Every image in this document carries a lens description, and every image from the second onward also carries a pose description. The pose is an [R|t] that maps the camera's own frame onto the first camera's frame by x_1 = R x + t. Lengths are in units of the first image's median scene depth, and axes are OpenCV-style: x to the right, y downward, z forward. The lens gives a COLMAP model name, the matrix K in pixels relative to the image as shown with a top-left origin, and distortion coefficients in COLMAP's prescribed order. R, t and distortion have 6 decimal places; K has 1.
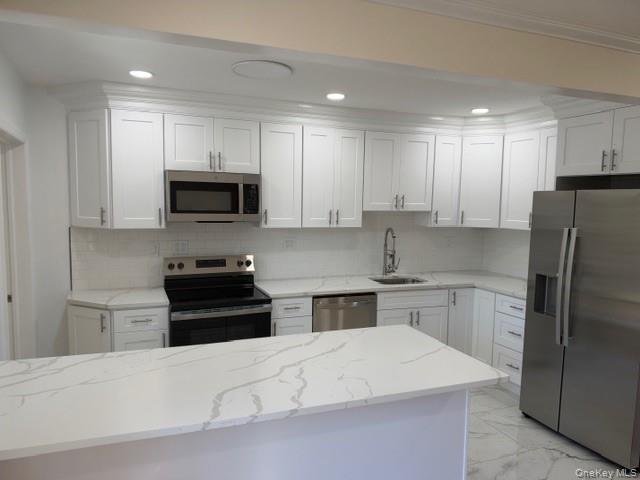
lens RADIAL K [[475.3, 0, 320.0], [0, 475.3, 240.0], [0, 0, 1]] dist [-0.000082, -0.002557]
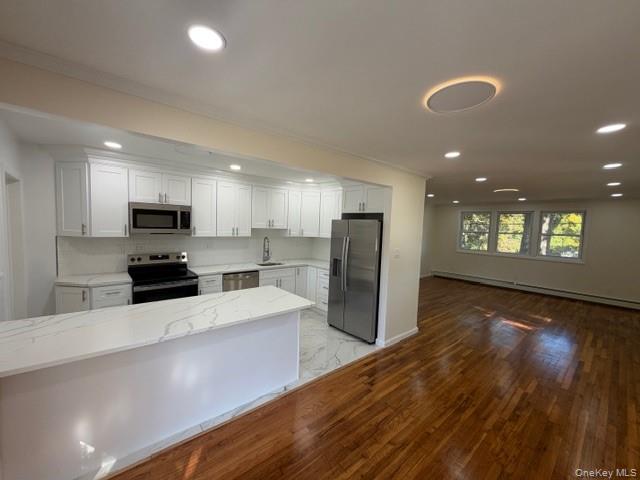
lens RADIAL K [[259.9, 0, 320.0], [0, 259.9, 240.0], [0, 0, 1]] dist [-0.000896, -0.000066]
pose [[0.944046, -0.003045, 0.329799, 0.008820], [0.008094, 0.999870, -0.013937, 0.004486], [-0.329714, 0.015826, 0.943948, -0.089988]]
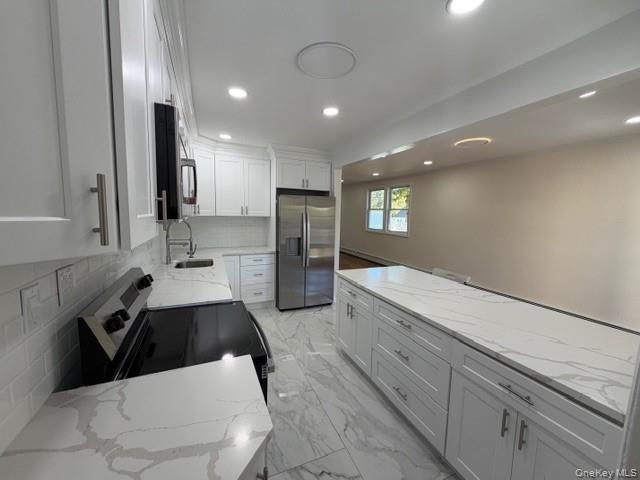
lens RADIAL K [[256.1, 0, 320.0], [0, 256.1, 240.0], [0, 0, 1]] dist [0.000174, 0.000064]
pose [[-0.048810, -0.121181, 0.991430, -0.588142], [0.052354, 0.990938, 0.123698, -0.040826], [-0.997435, 0.057943, -0.042023, 0.881524]]
